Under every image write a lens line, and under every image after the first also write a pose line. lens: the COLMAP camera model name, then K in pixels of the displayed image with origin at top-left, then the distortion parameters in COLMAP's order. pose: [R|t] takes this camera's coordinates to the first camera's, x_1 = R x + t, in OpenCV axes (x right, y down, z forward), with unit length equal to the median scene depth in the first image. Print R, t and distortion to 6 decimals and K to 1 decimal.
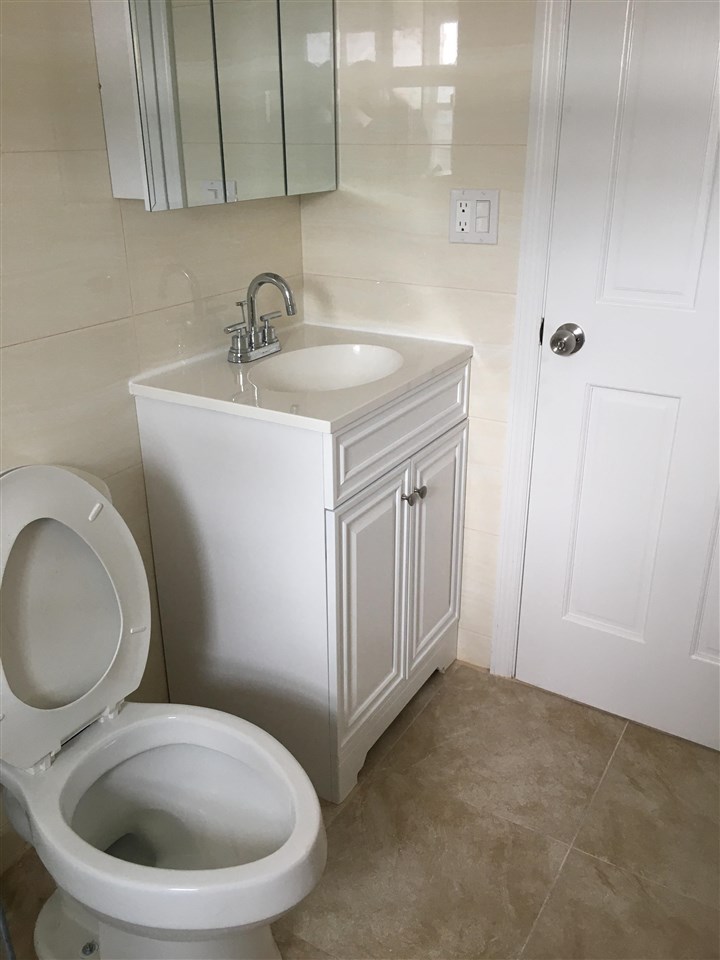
lens RADIAL K [[825.0, 0, 360.0], [0, 825.0, 480.0], [0, 0, 1]] dist [0.071753, -0.098841]
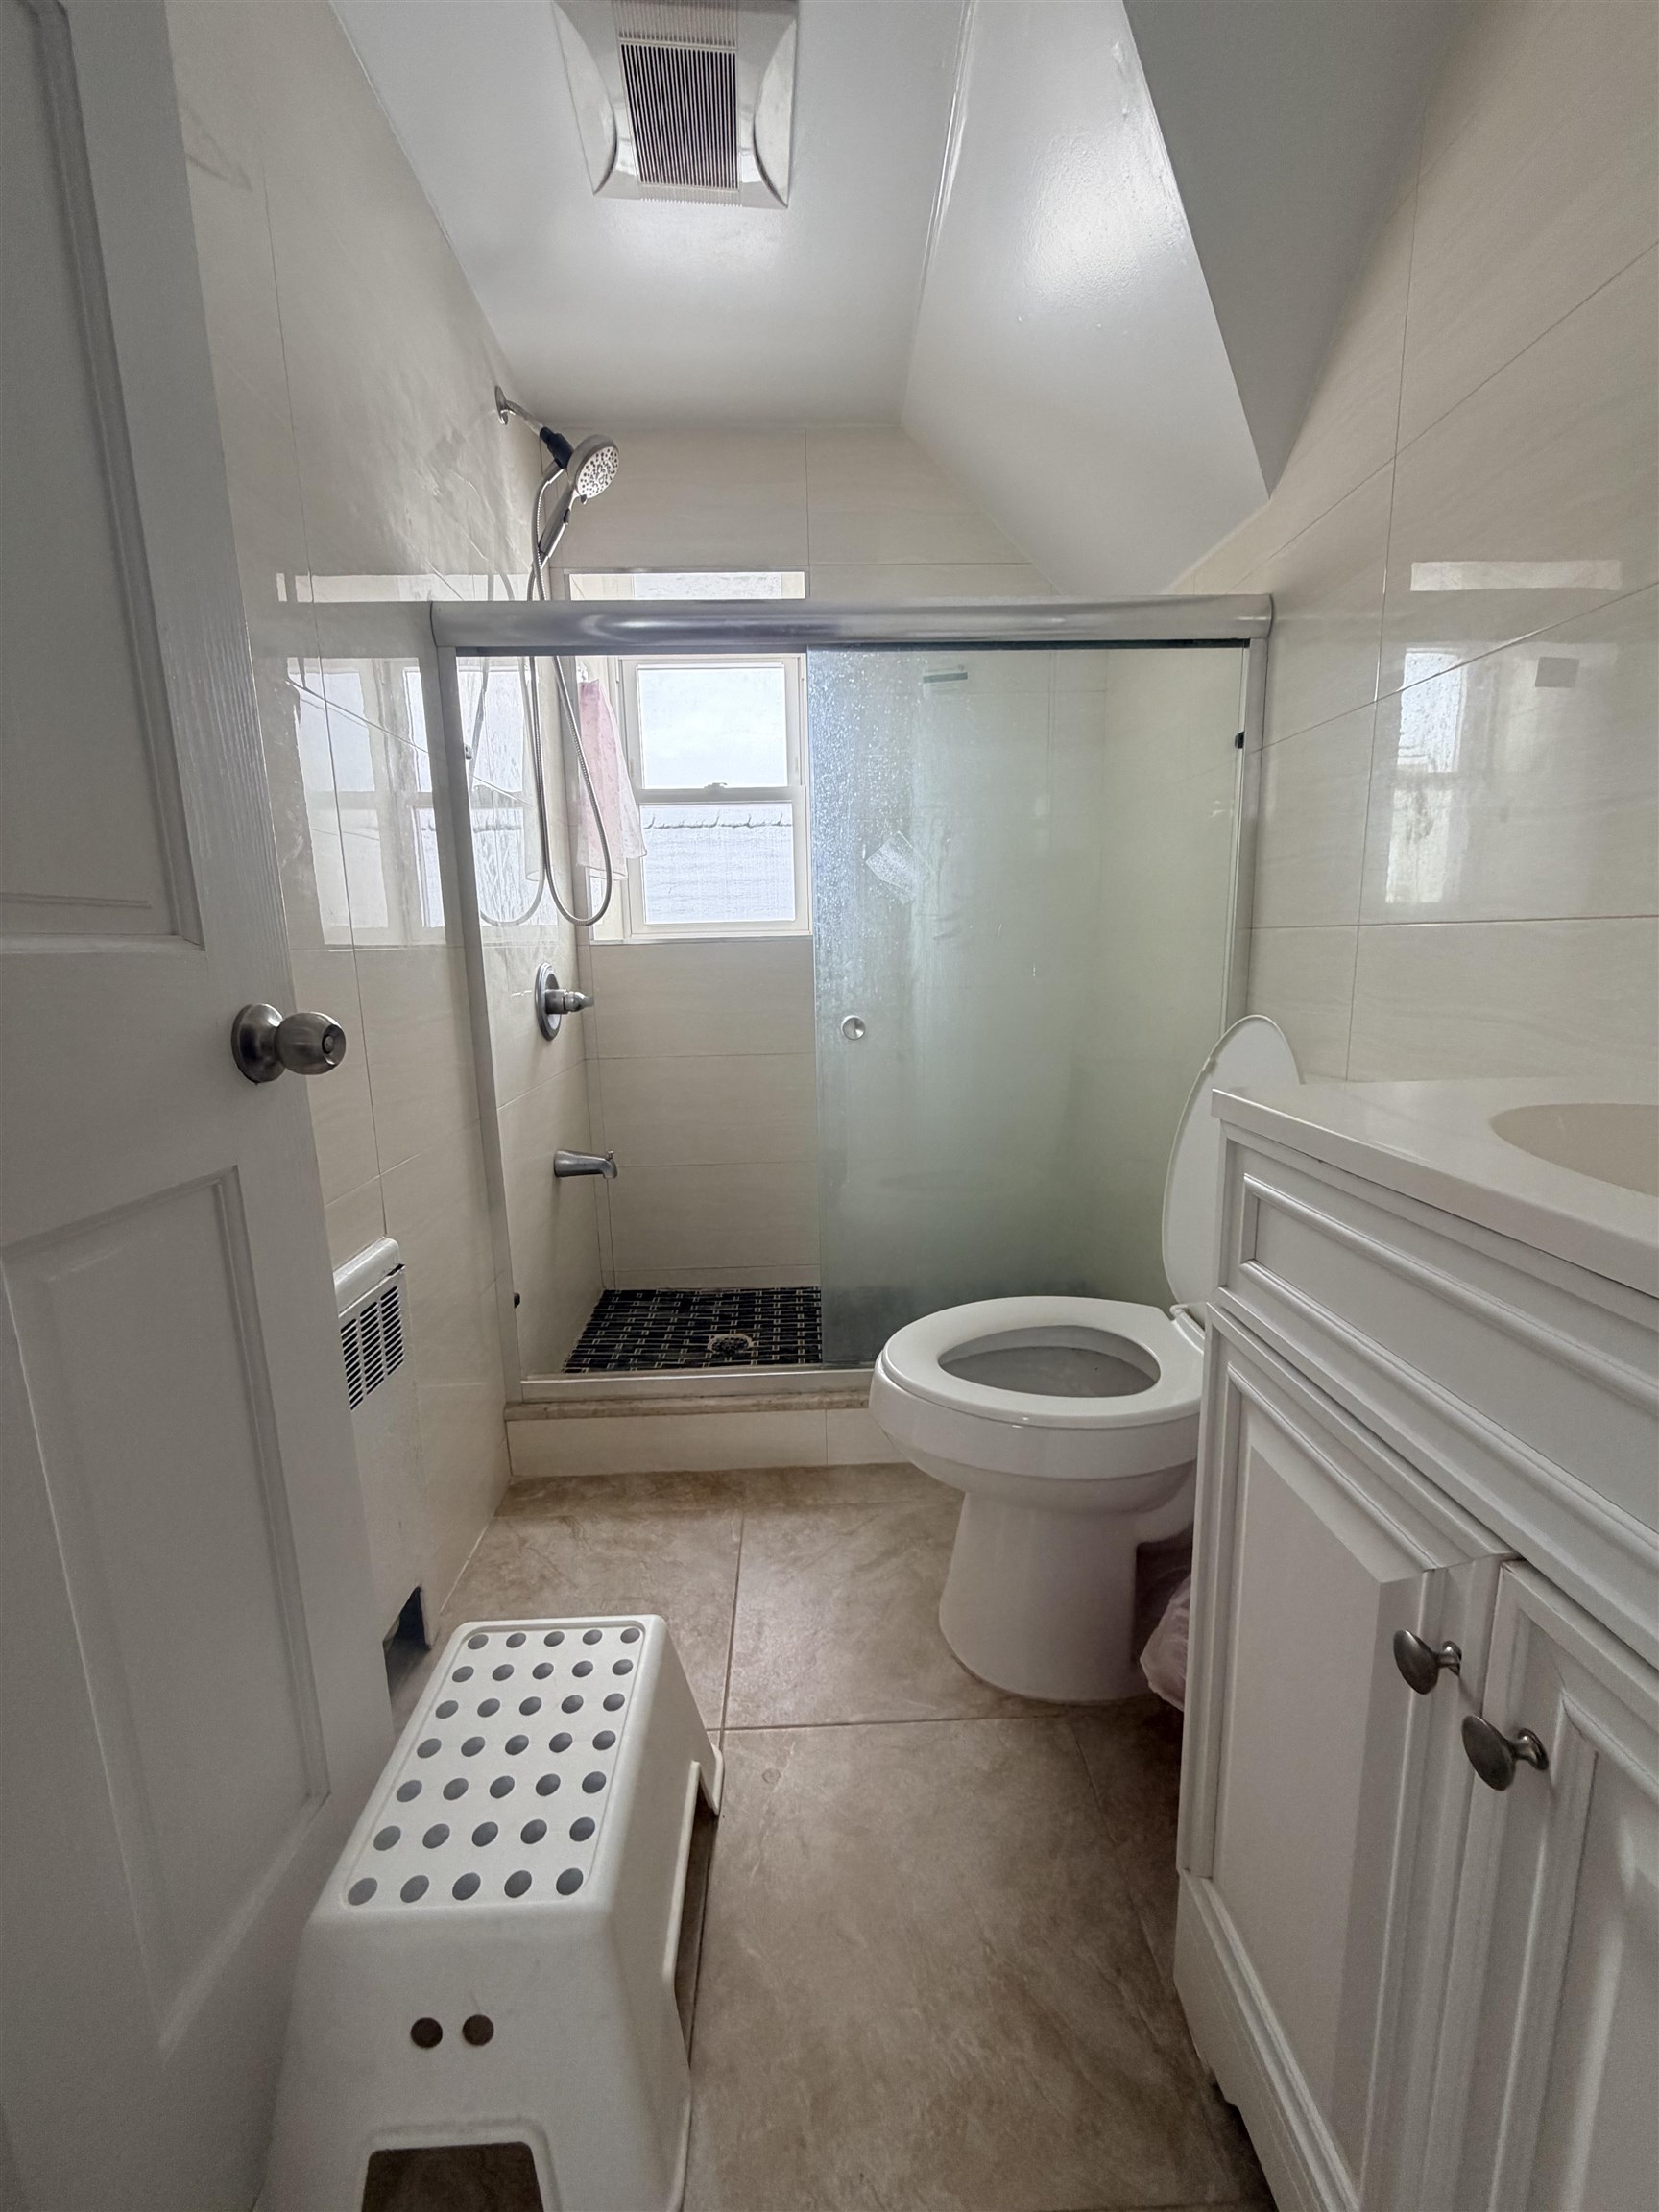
lens RADIAL K [[886.9, 0, 820.5], [0, 886.9, 1099.0], [0, 0, 1]] dist [-0.000790, 0.000189]
pose [[-0.842299, 0.116670, -0.526232, 0.325401], [-0.186379, 0.853030, 0.487446, -0.210923], [0.505762, 0.508654, -0.696761, 0.978794]]
